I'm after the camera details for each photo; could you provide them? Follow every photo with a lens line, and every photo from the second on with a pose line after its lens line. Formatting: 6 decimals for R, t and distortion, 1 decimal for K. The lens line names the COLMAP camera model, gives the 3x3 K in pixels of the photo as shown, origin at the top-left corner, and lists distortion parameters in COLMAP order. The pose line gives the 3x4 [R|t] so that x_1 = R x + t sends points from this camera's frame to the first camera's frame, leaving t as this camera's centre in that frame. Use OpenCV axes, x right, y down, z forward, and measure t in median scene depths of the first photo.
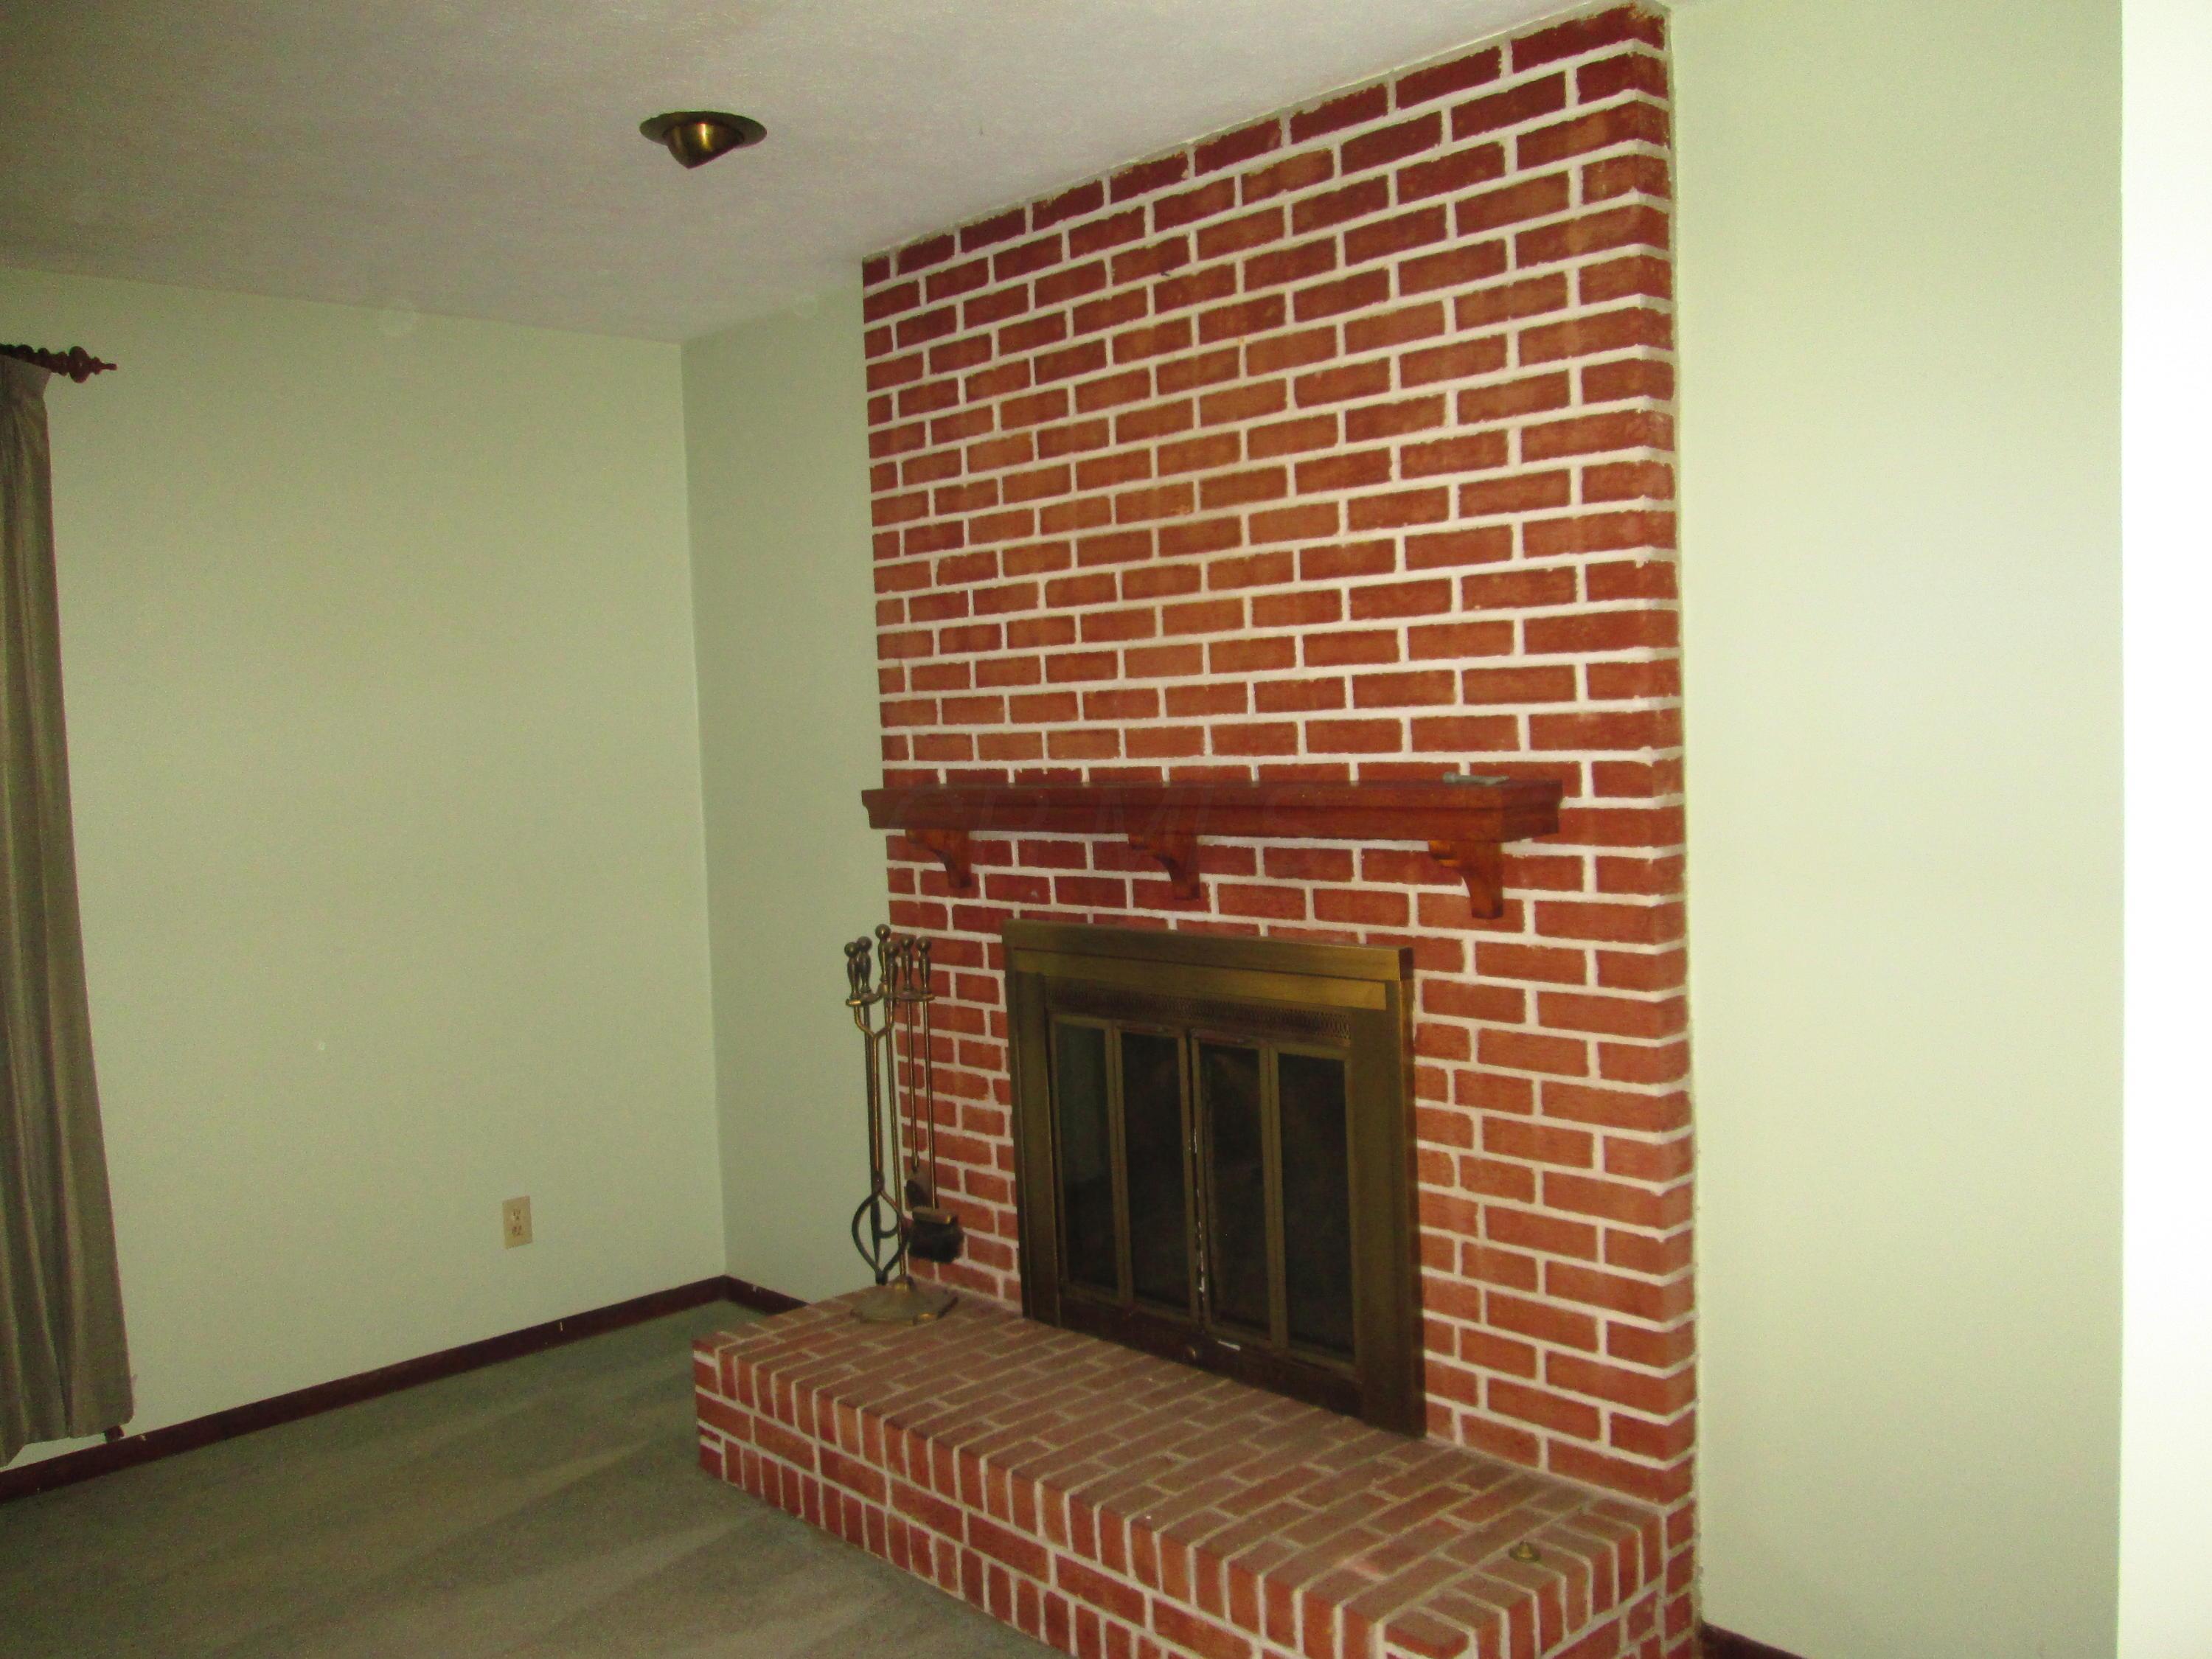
lens RADIAL K [[1814.9, 0, 1091.8], [0, 1814.9, 805.2], [0, 0, 1]] dist [-0.035796, 0.002646]
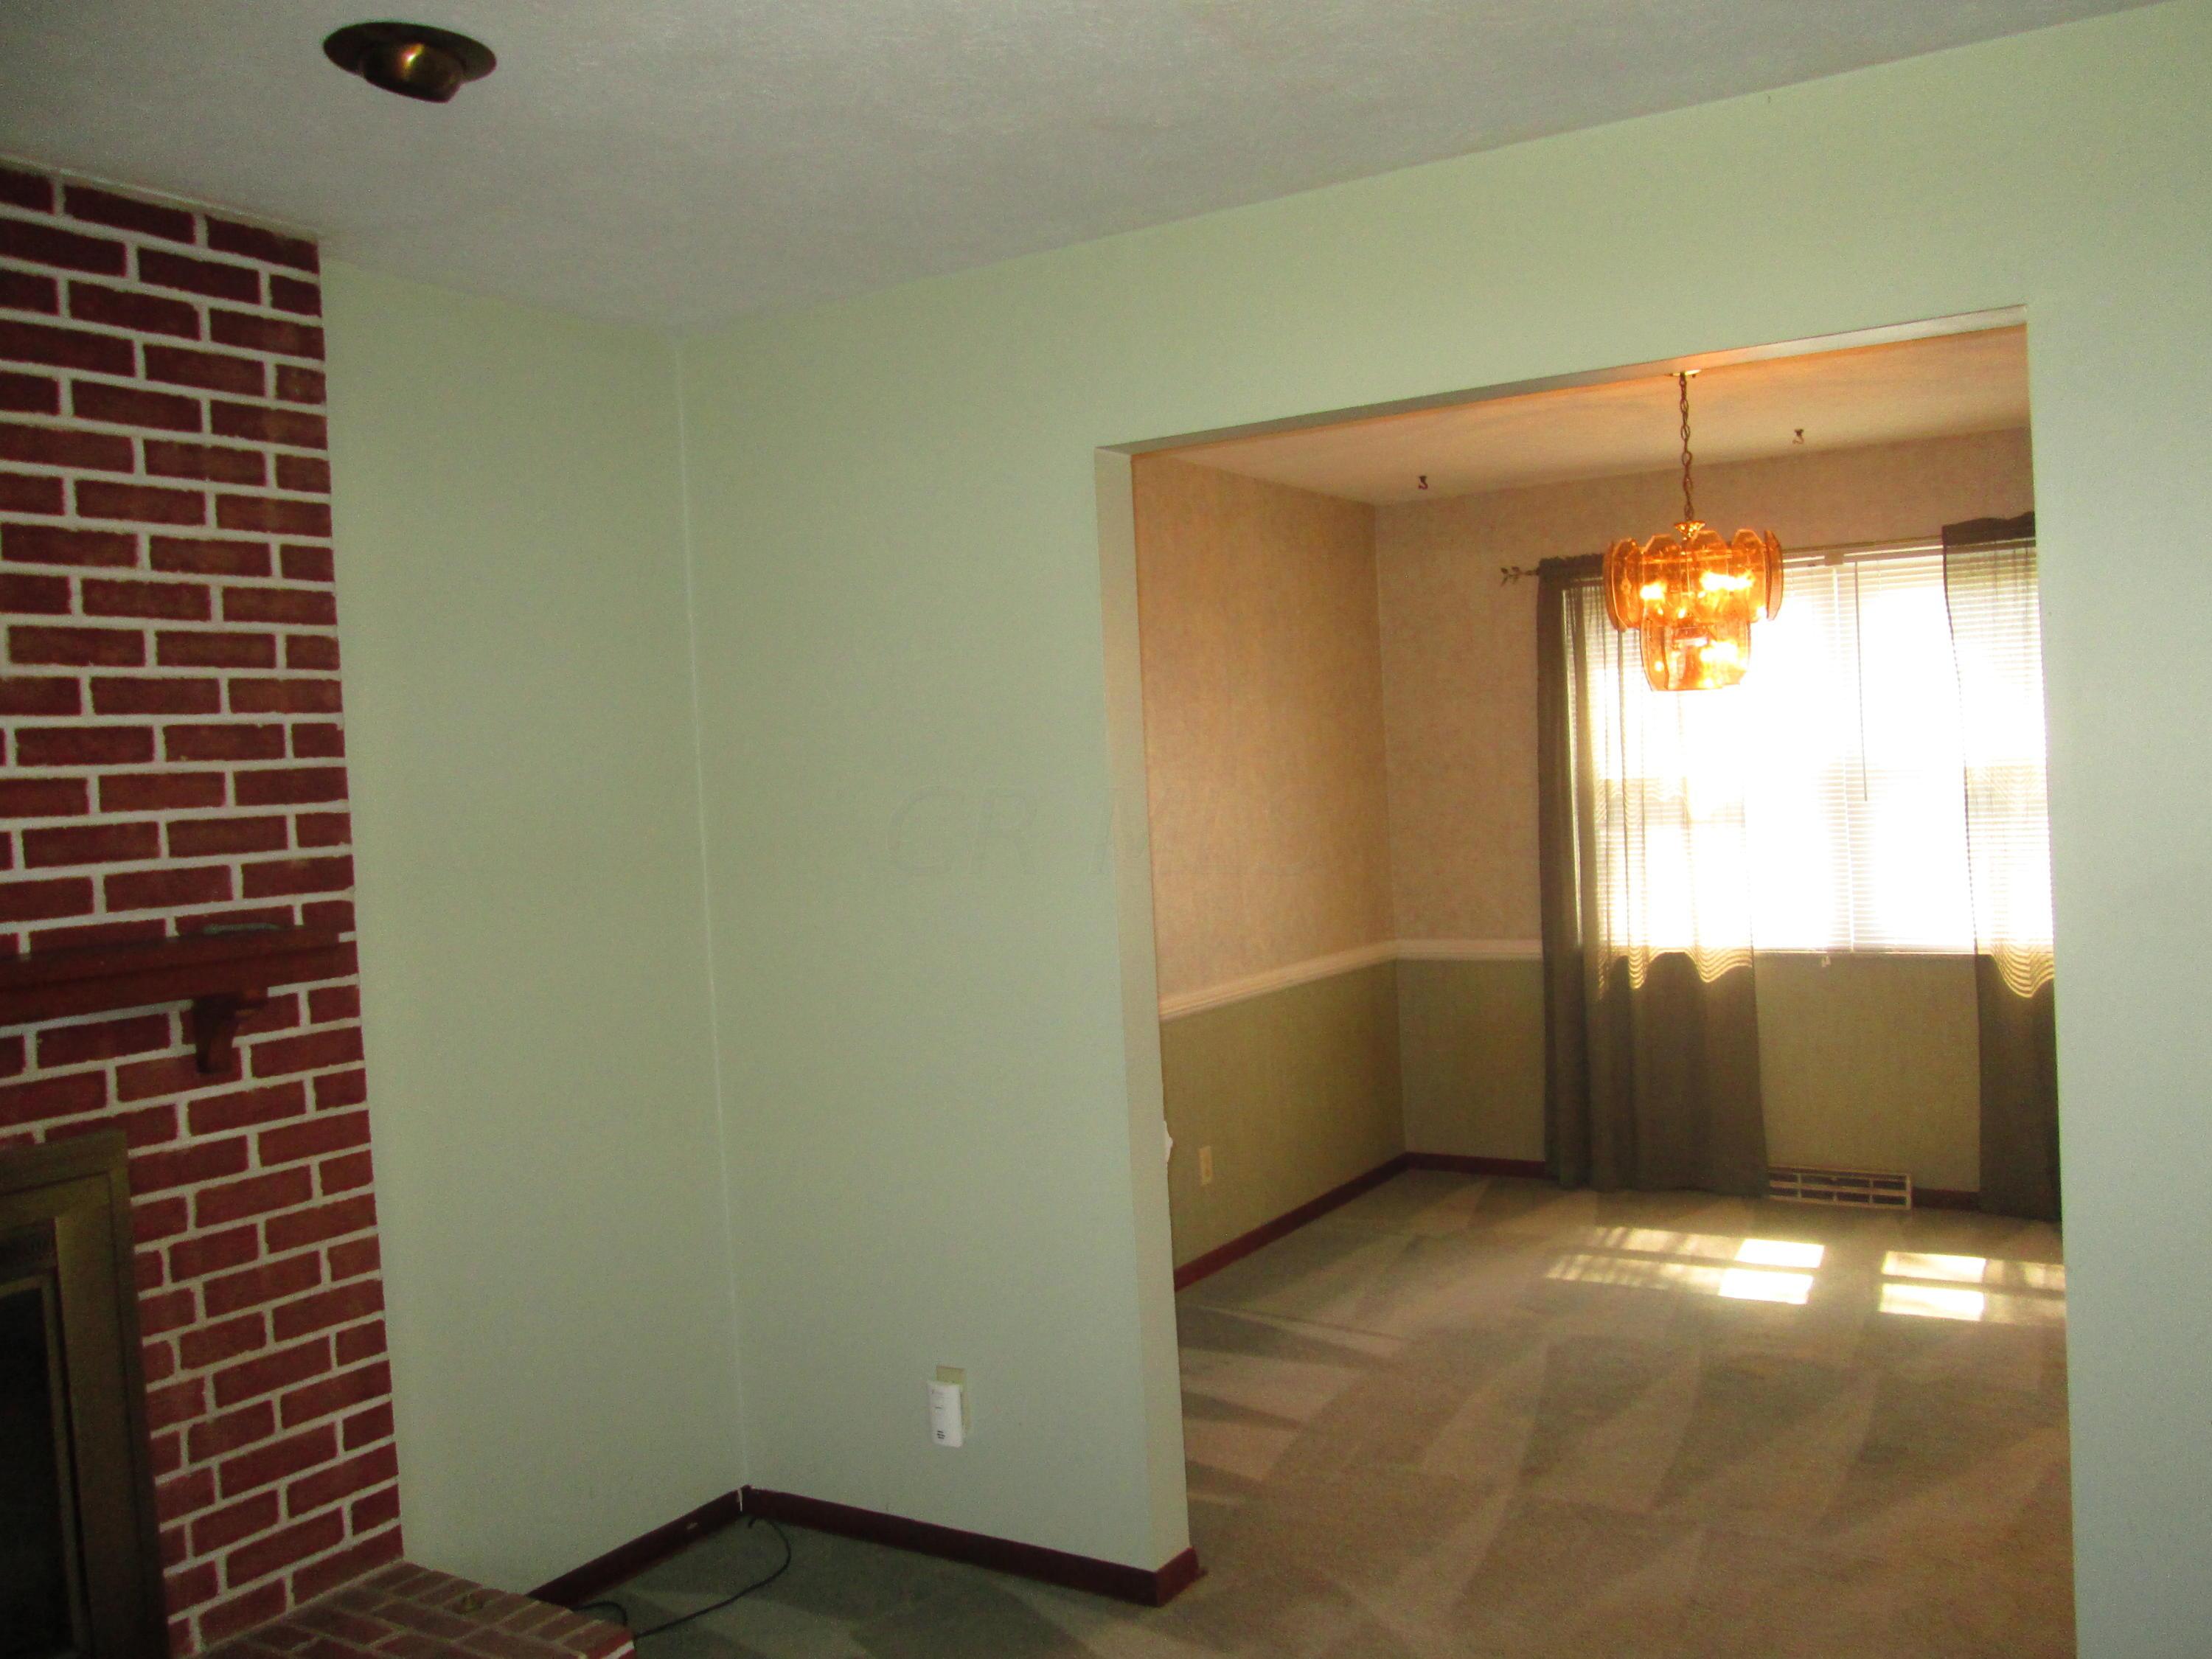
lens RADIAL K [[1814.9, 0, 1078.6], [0, 1814.9, 800.6], [0, 0, 1]] dist [-0.035796, 0.002646]
pose [[-0.226981, 0.031589, 0.973387, -0.826124], [0.110182, 0.993890, -0.006561, -0.025834], [-0.967646, 0.105761, -0.229075, 0.738751]]
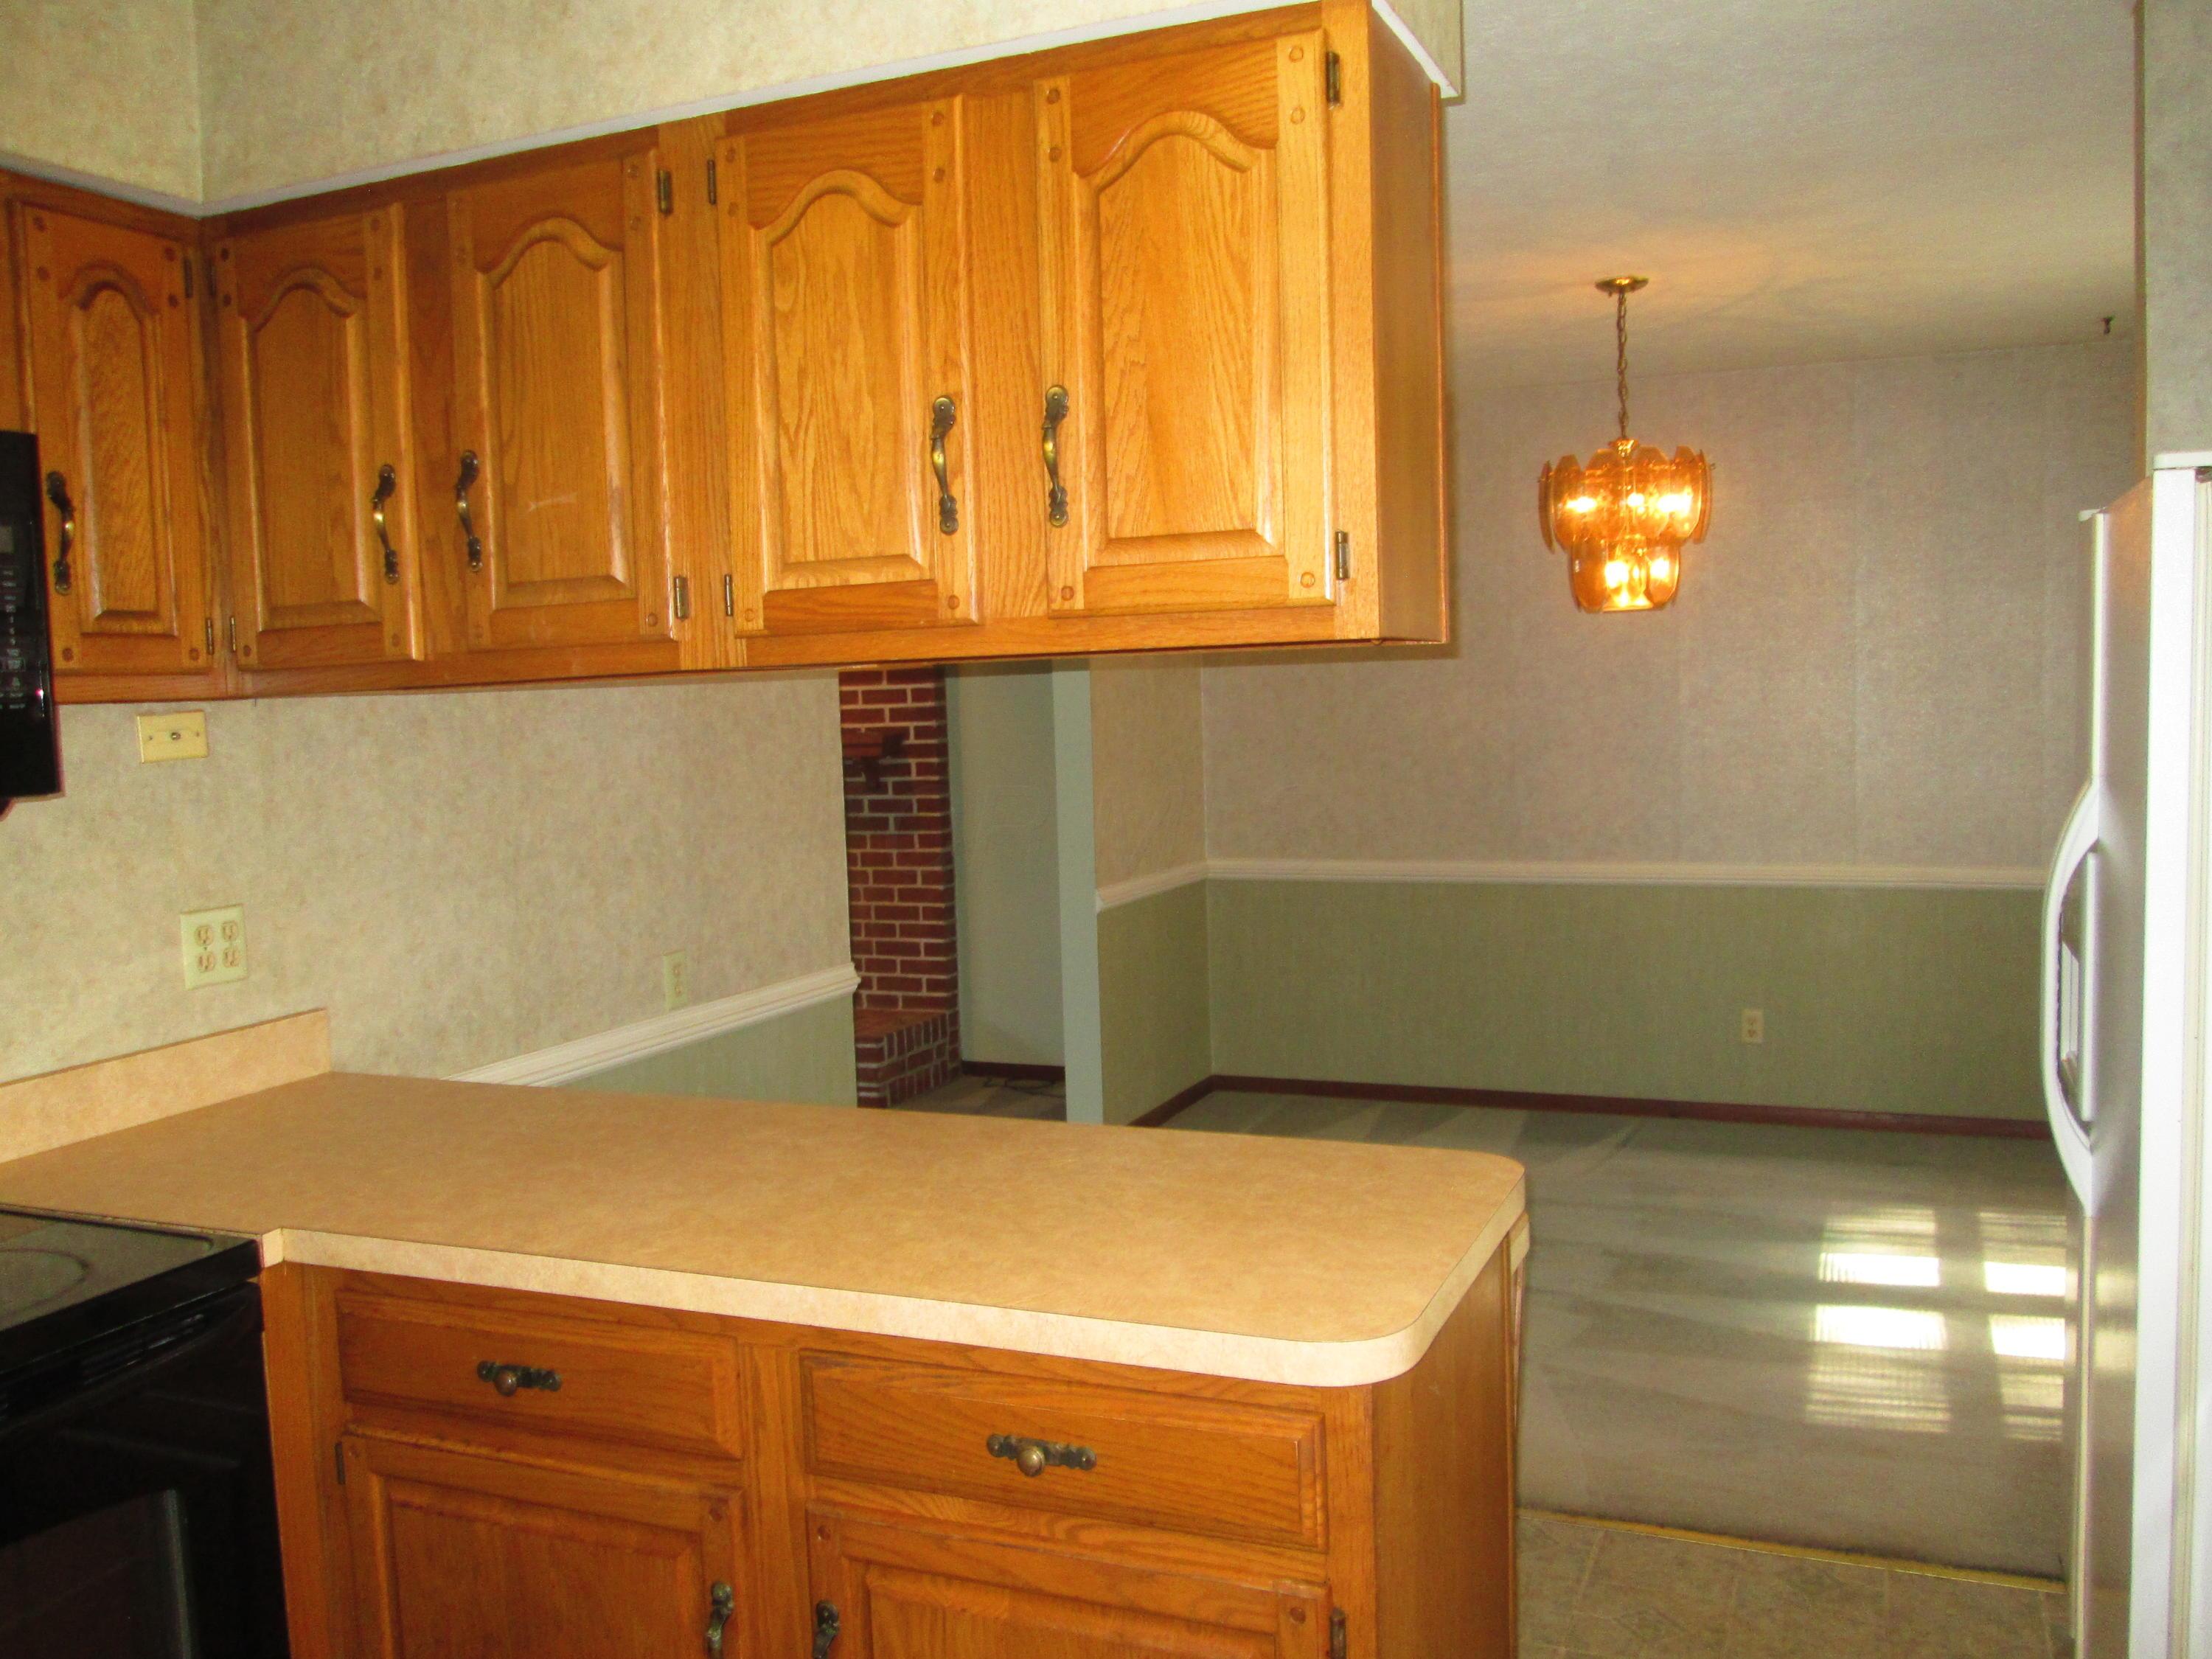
lens RADIAL K [[1814.9, 0, 1069.4], [0, 1814.9, 782.3], [0, 0, 1]] dist [-0.035796, 0.002646]
pose [[0.920483, -0.014514, 0.390513, -0.503825], [0.021288, 0.999689, -0.013023, 0.089374], [-0.390203, 0.020300, 0.920505, -1.392995]]
